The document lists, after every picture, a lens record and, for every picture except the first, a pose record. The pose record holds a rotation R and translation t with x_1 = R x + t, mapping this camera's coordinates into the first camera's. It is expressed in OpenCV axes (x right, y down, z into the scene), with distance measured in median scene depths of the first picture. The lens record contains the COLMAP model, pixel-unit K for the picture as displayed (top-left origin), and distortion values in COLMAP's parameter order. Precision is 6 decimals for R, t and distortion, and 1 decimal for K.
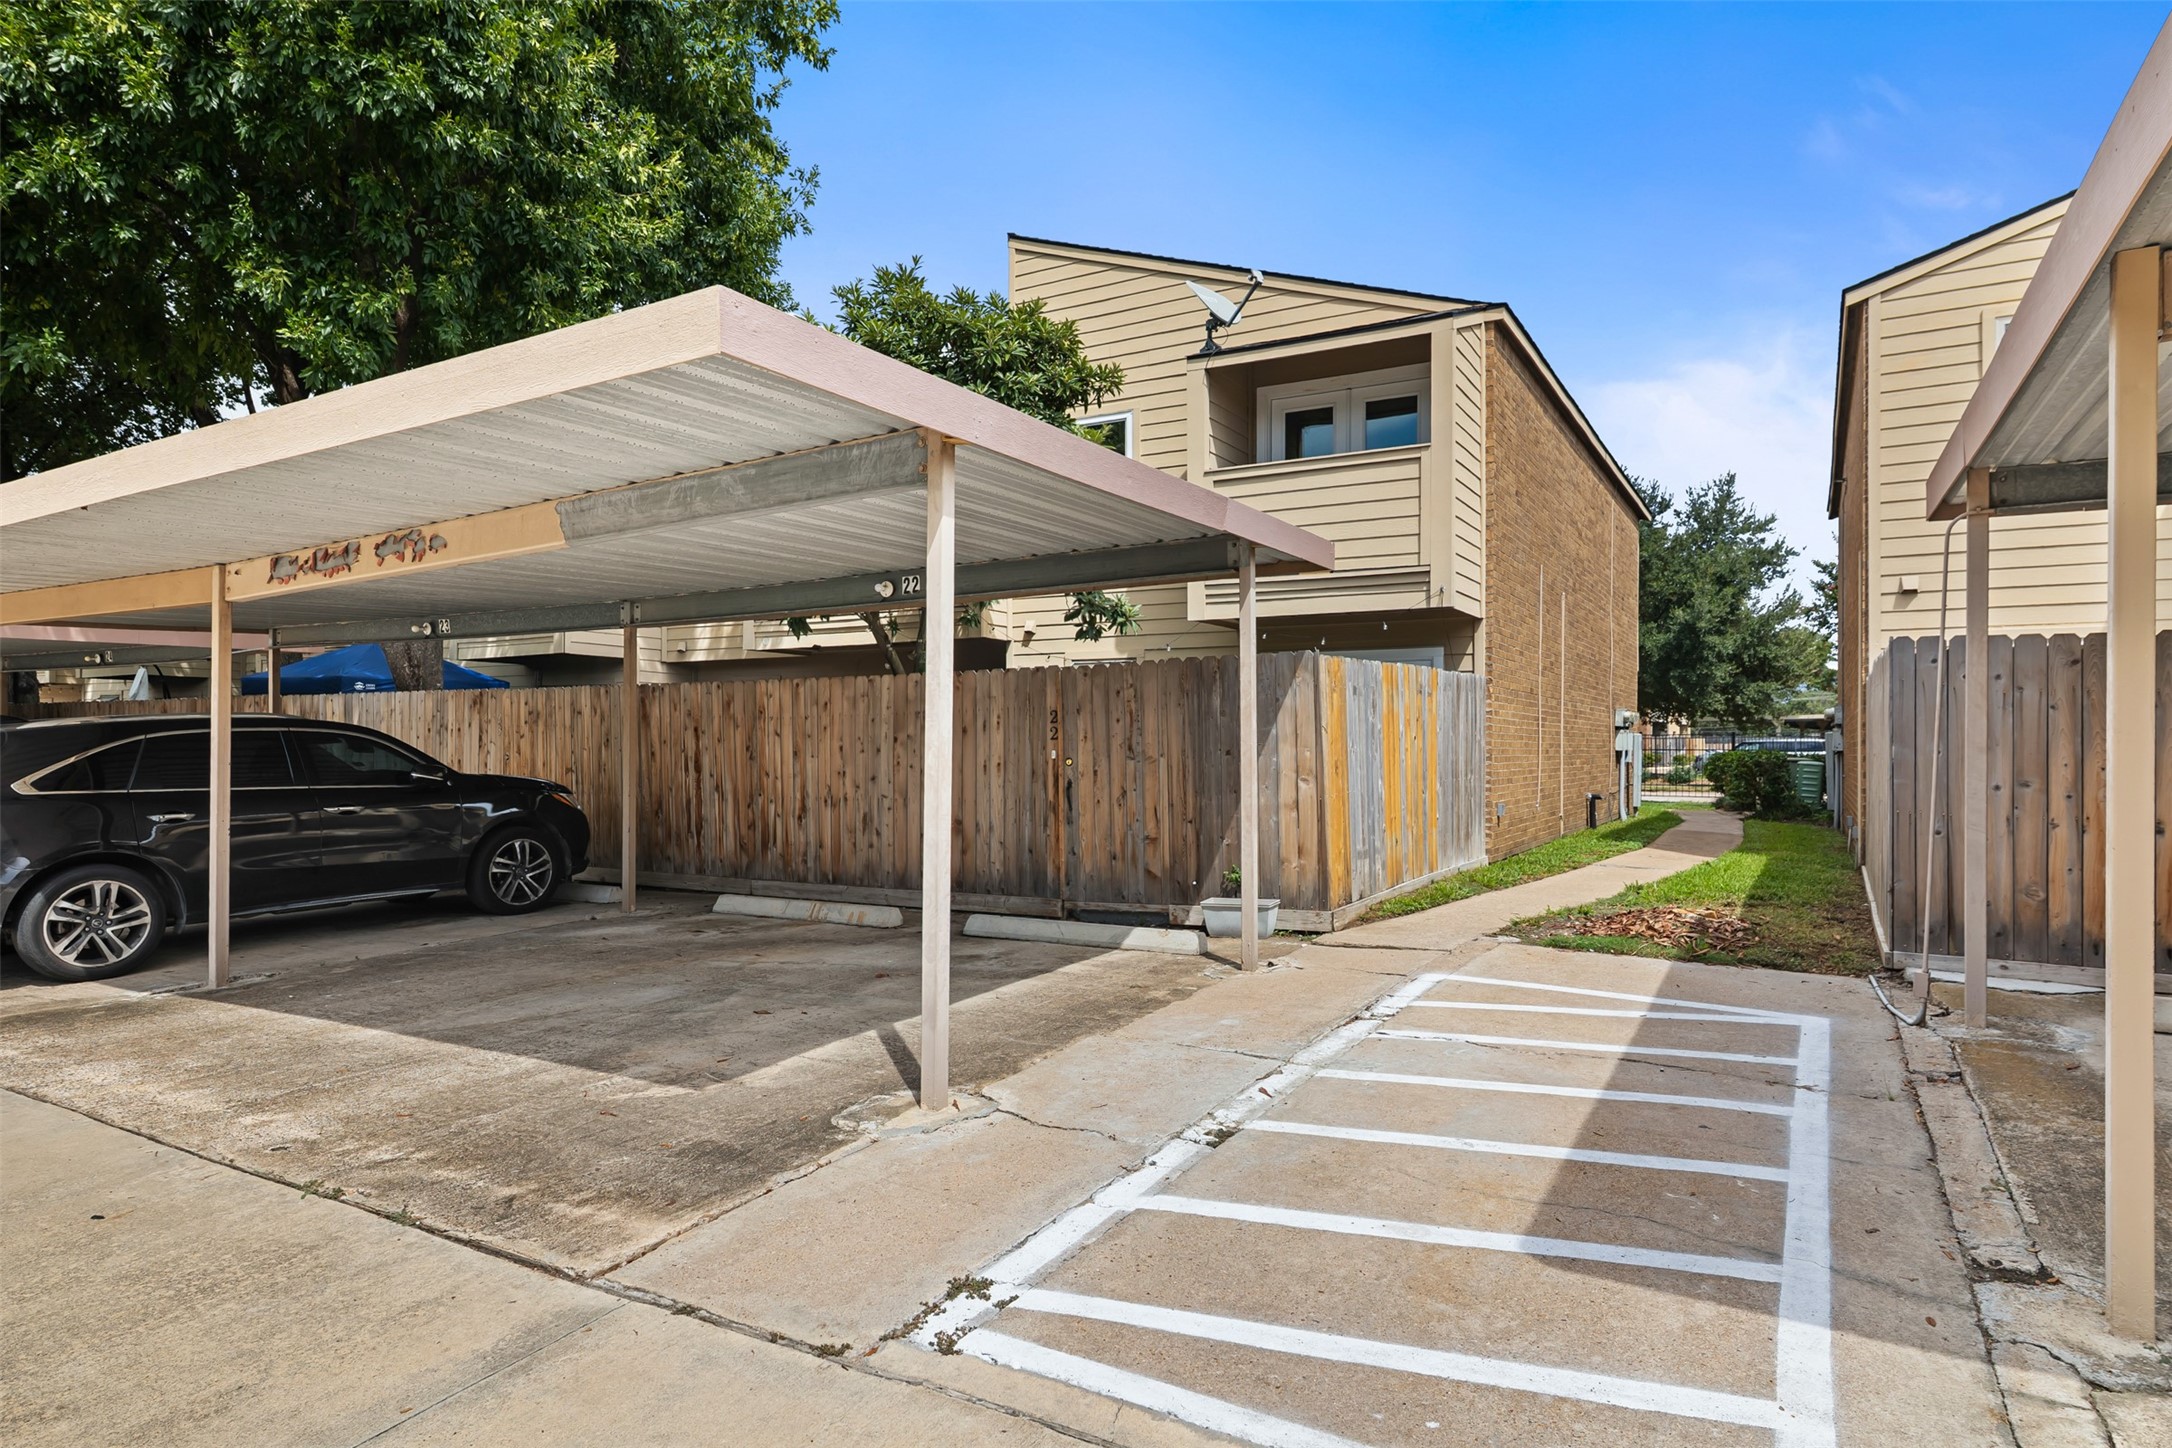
lens RADIAL K [[1210.9, 0, 1086.9], [0, 1210.9, 748.9], [0, 0, 1]] dist [0.003244, 0.000294]
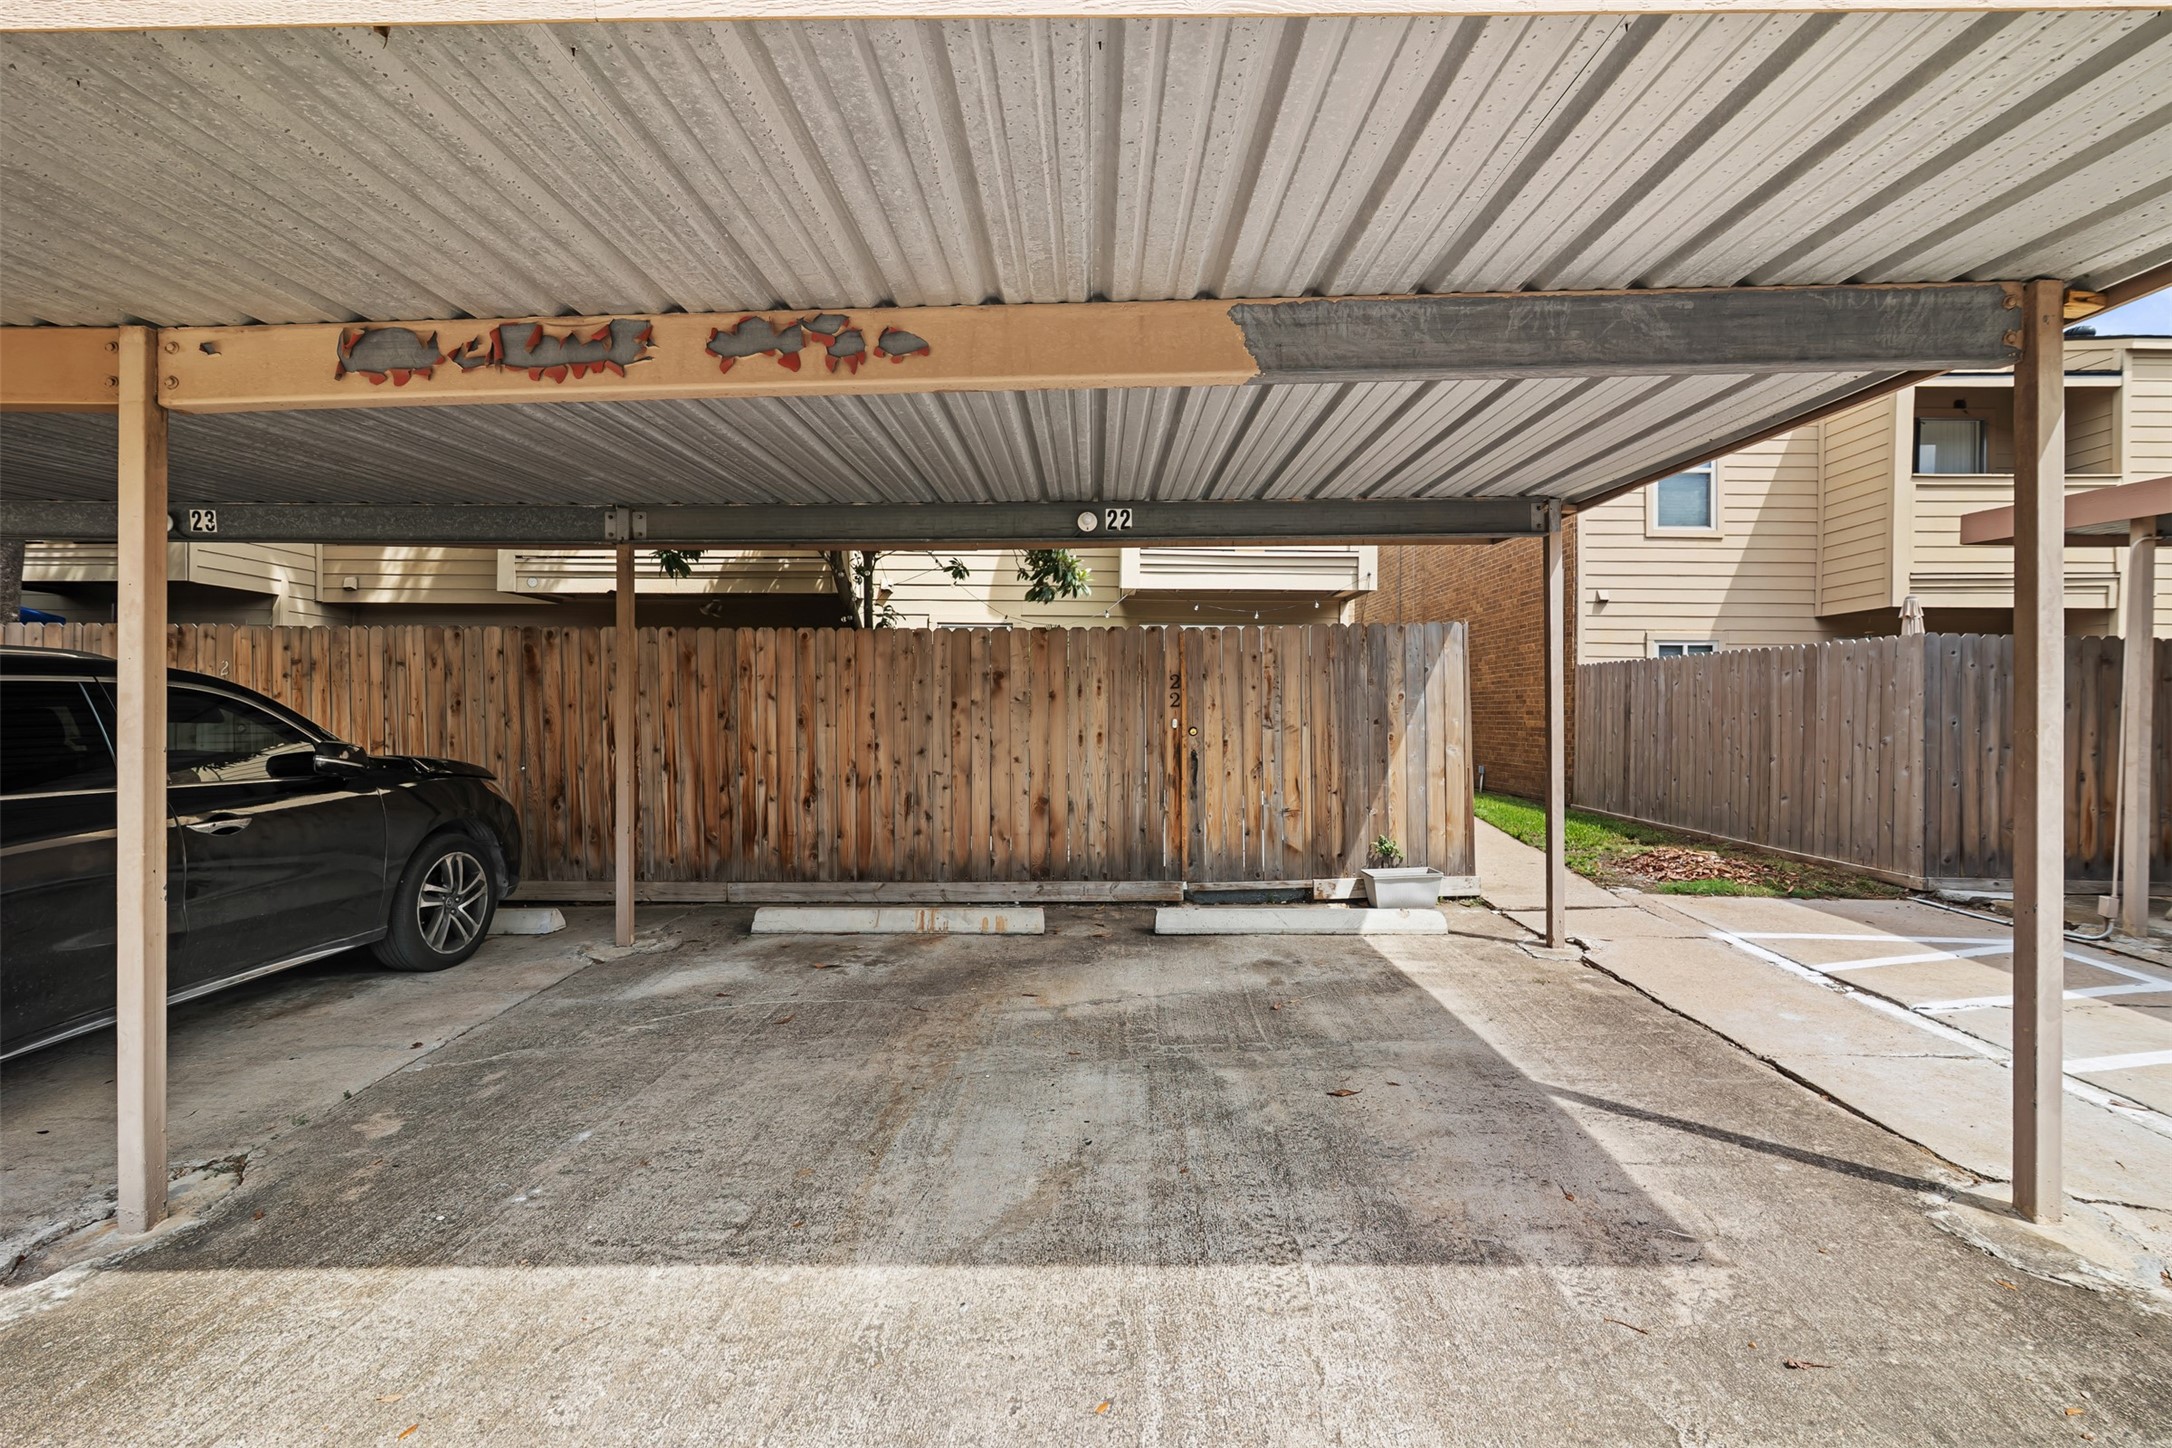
lens RADIAL K [[1000.6, 0, 1073.8], [0, 1000.6, 725.6], [0, 0, 1]] dist [-0.004479, 0.000285]
pose [[0.871372, -0.002954, 0.490615, -0.466738], [-0.003803, 0.999911, 0.012774, -0.003053], [-0.490609, -0.012997, 0.871283, 0.384302]]
